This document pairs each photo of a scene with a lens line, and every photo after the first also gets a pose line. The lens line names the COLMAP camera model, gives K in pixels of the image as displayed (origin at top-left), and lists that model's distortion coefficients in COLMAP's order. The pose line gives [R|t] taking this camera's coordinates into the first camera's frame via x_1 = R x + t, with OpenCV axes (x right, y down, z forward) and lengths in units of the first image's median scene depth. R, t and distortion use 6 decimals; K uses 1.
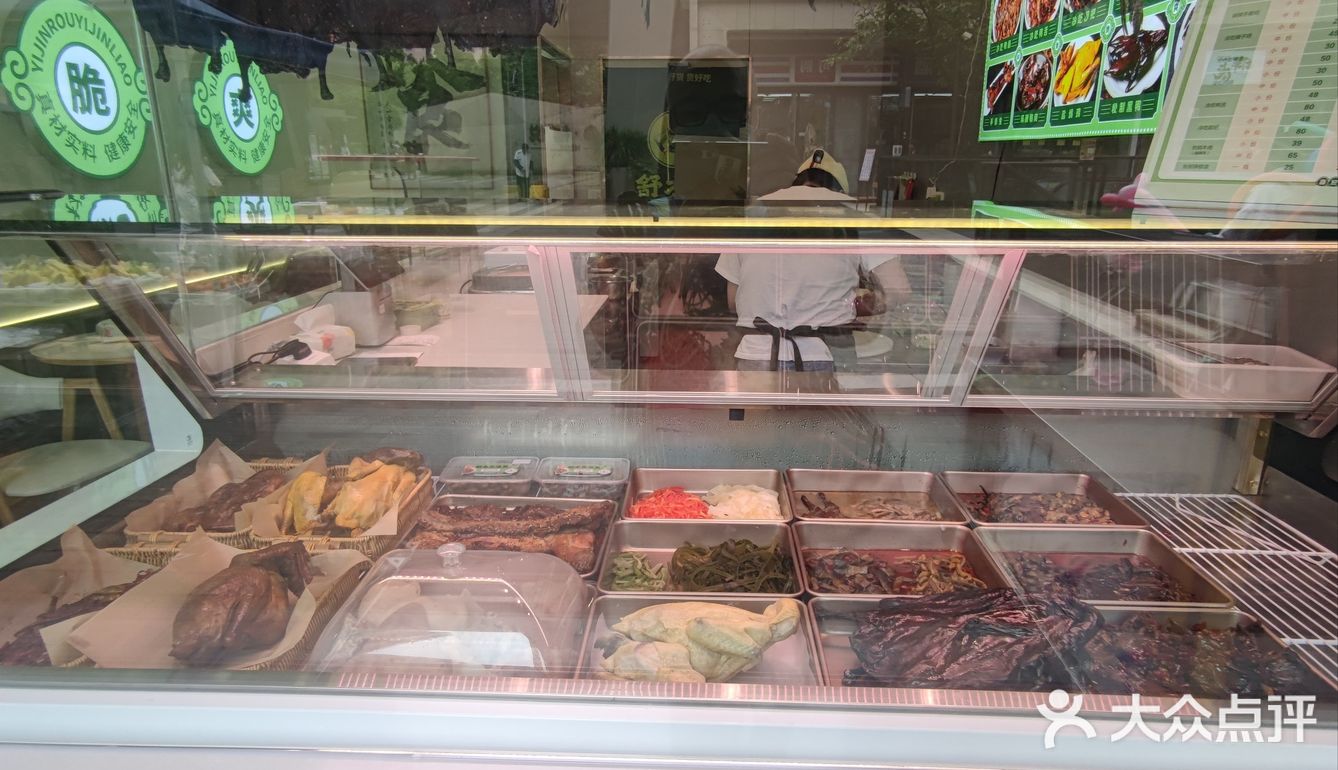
lens RADIAL K [[789.3, 0, 669.0], [0, 789.3, 385.0], [0, 0, 1]] dist [0.003711, 0.000299]
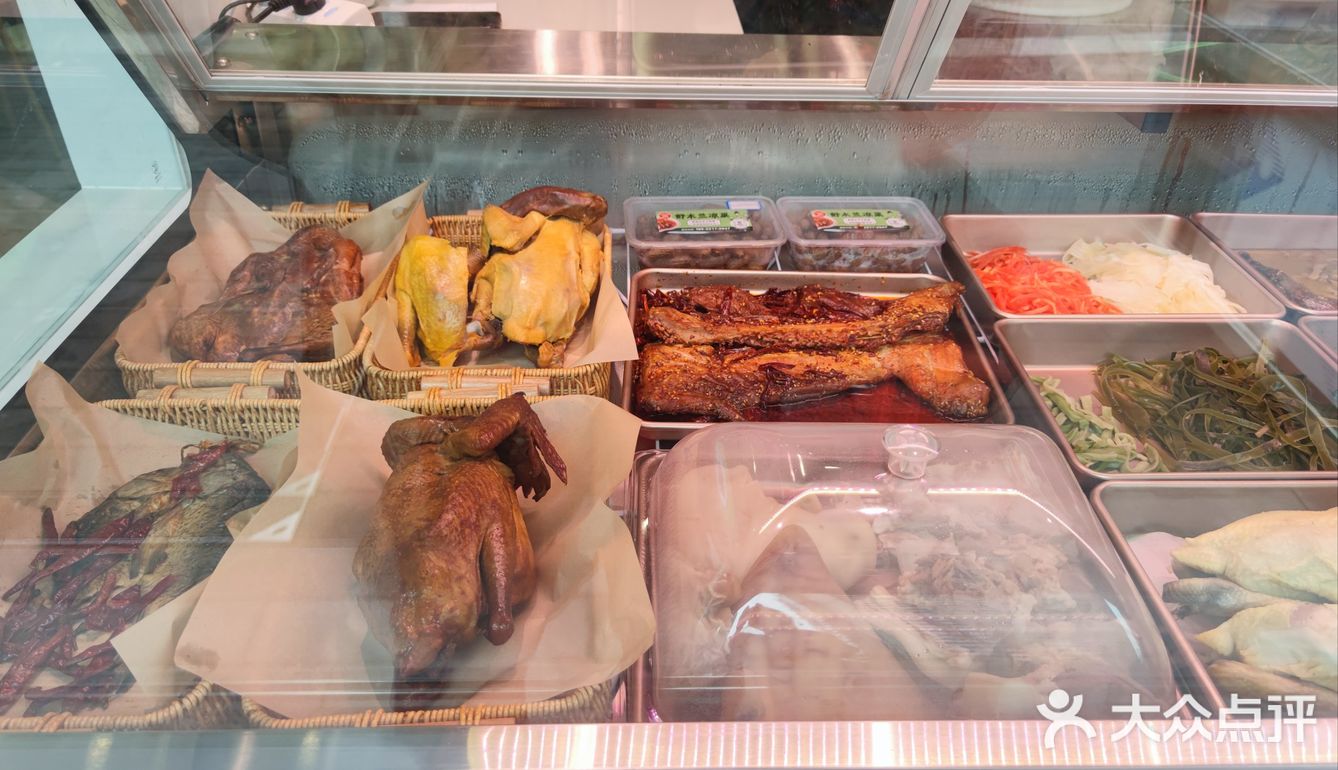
lens RADIAL K [[976.4, 0, 669.0], [0, 976.4, 385.0], [0, 0, 1]] dist [0.004293, -0.003741]
pose [[0.997938, -0.020848, 0.060697, -0.329105], [0.000518, 0.948350, 0.317227, -0.006346], [-0.064175, -0.316542, 0.946405, 0.321704]]
